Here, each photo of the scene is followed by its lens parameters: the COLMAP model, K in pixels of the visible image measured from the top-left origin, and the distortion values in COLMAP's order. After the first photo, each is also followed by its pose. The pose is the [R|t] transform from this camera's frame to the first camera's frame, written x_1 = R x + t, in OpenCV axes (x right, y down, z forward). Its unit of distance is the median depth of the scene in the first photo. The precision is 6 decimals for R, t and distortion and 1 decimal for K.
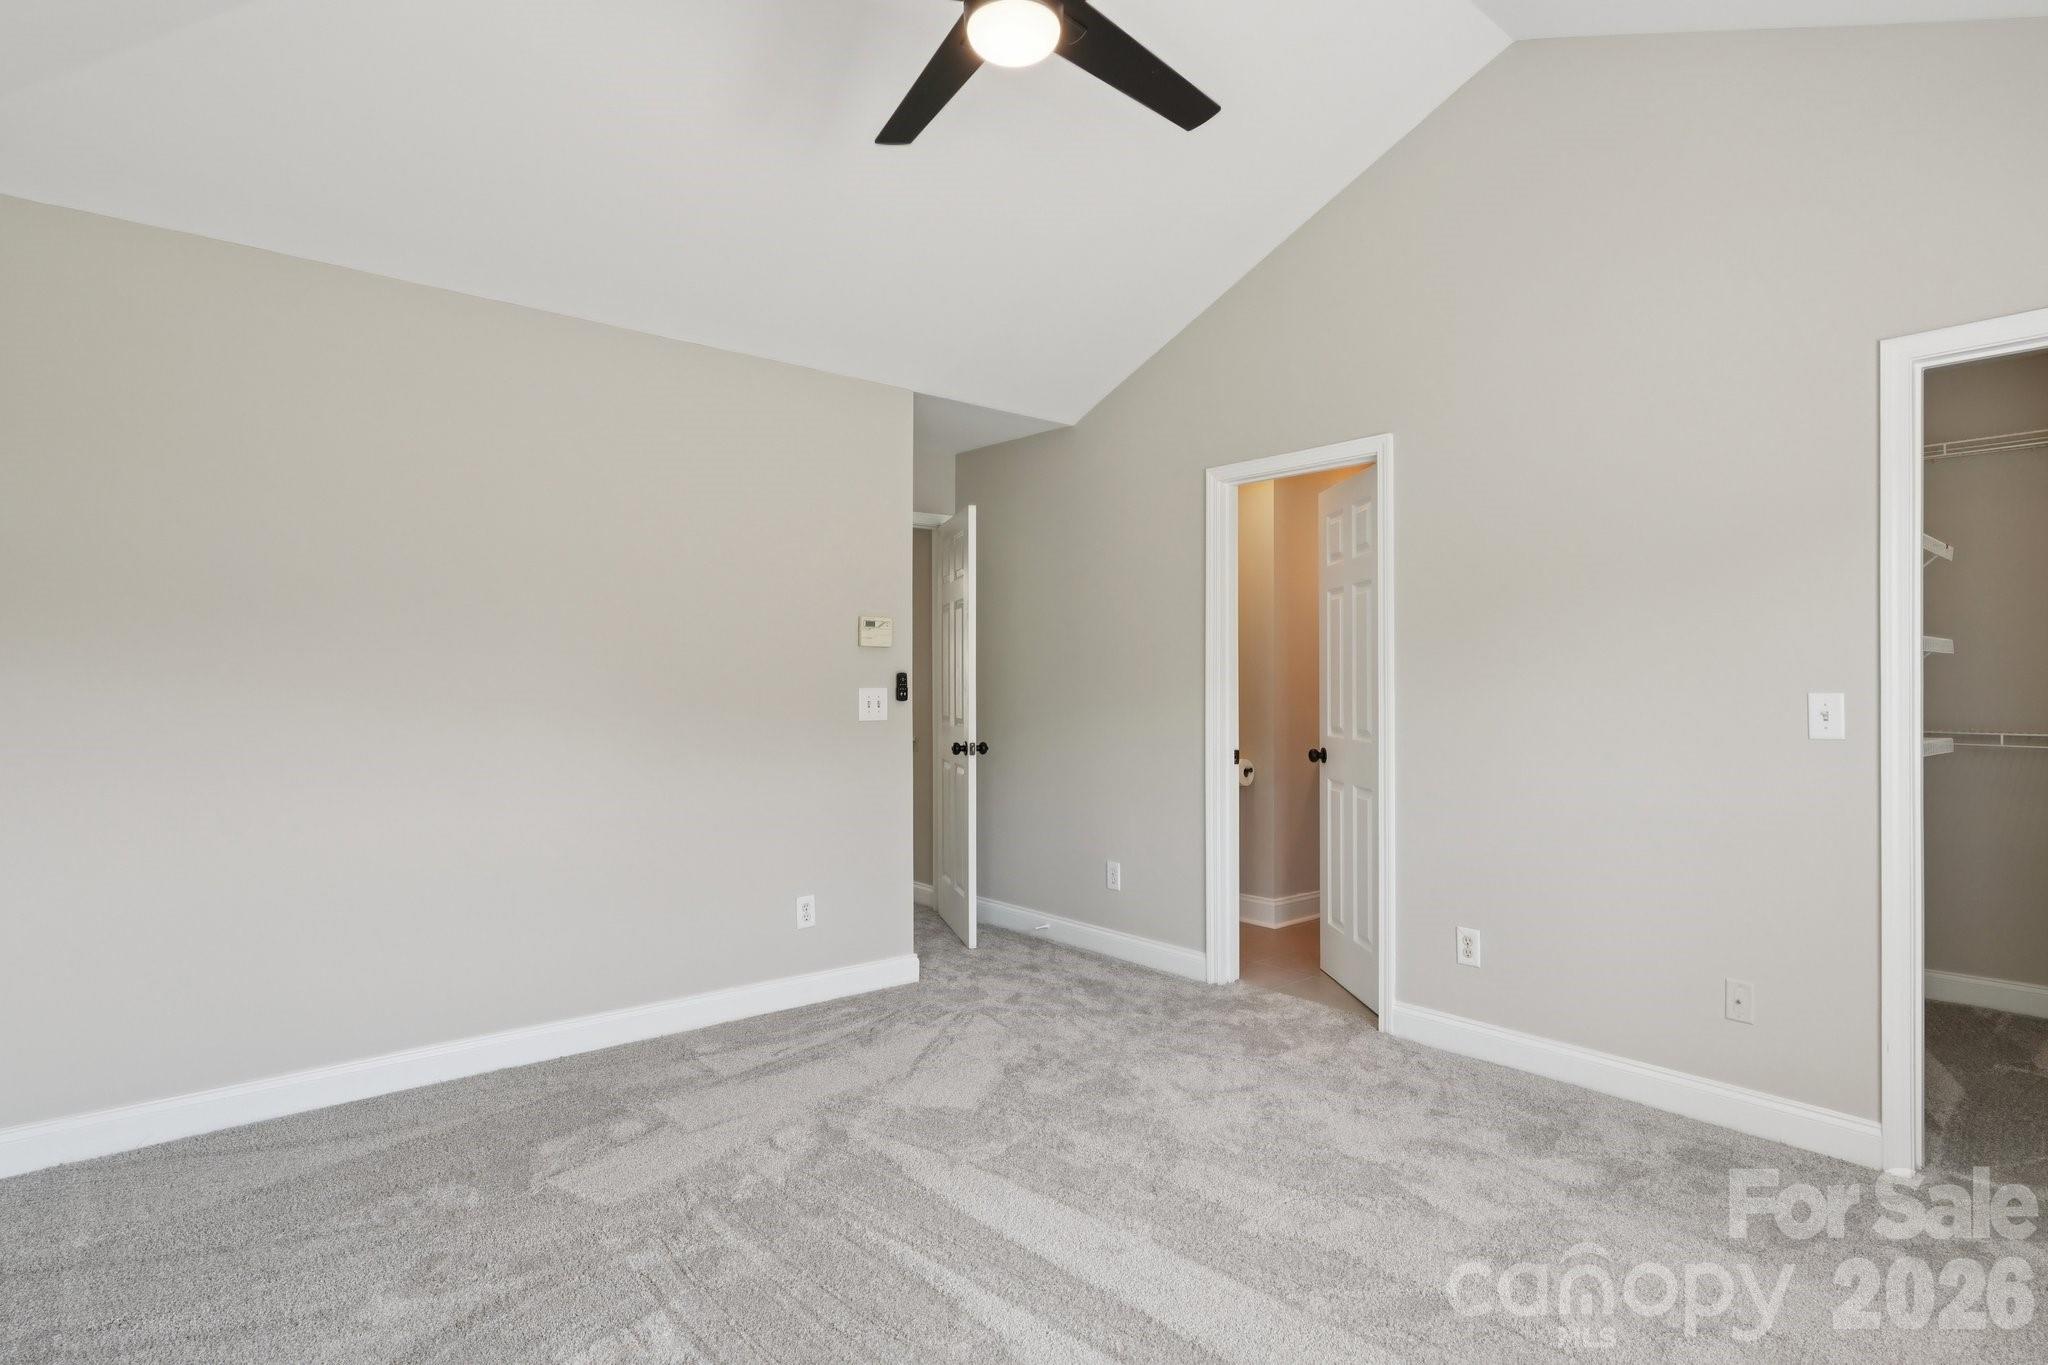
lens RADIAL K [[1064.8, 0, 1029.9], [0, 1064.8, 690.4], [0, 0, 1]] dist [-0.001053, 0.000938]
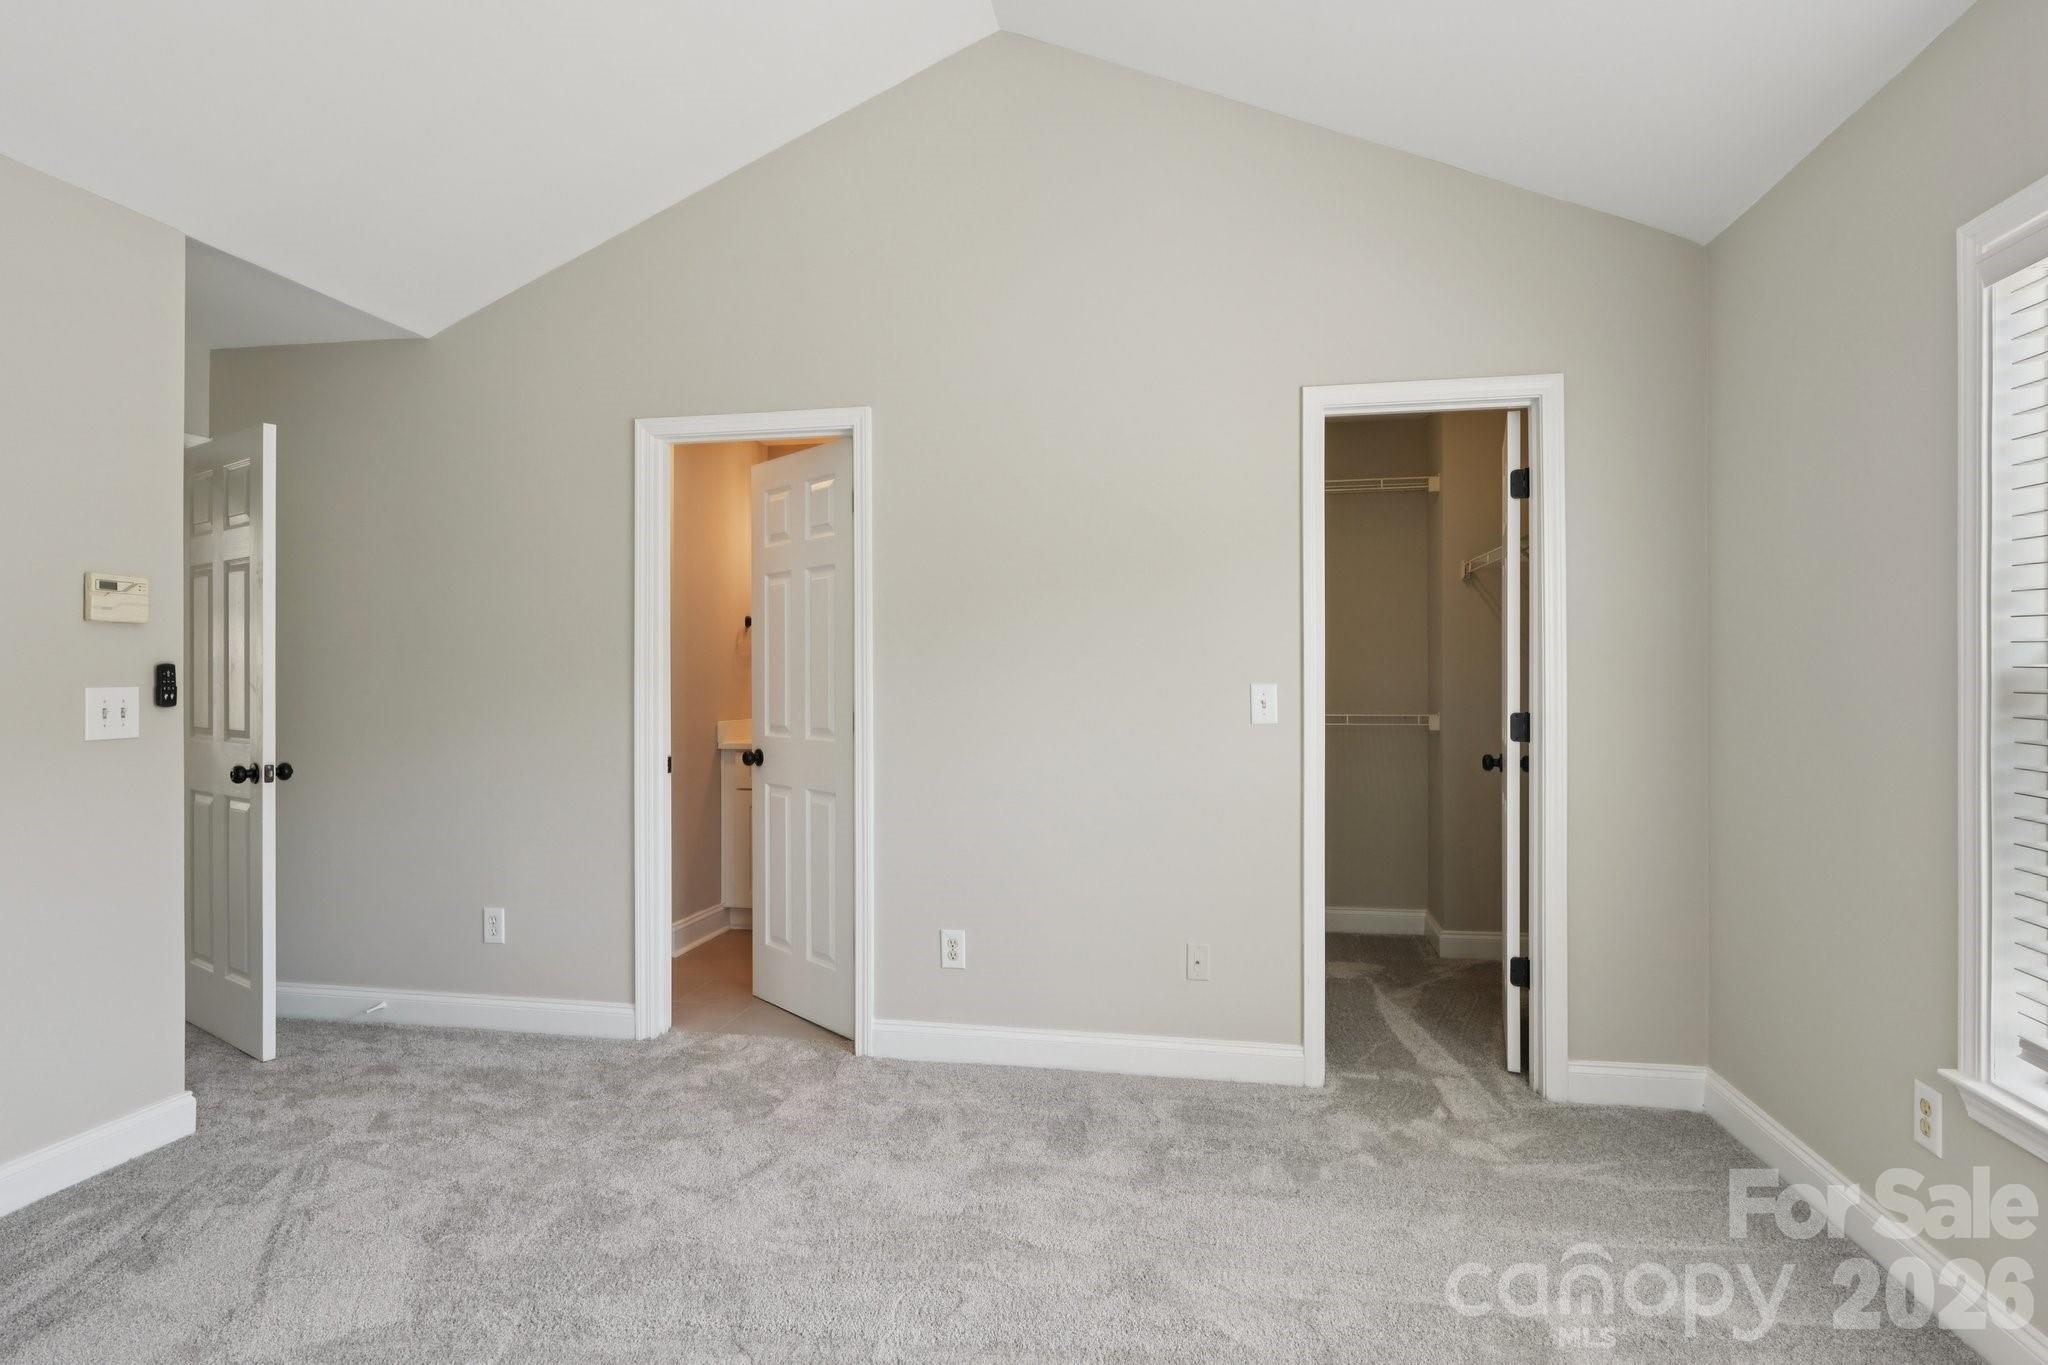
lens RADIAL K [[1064.8, 0, 1018.0], [0, 1064.8, 677.0], [0, 0, 1]] dist [-0.001053, 0.000938]
pose [[0.781533, -0.003631, 0.623854, -0.130260], [0.007939, 0.999960, -0.004125, -0.001673], [-0.623814, 0.008176, 0.781530, 0.184592]]
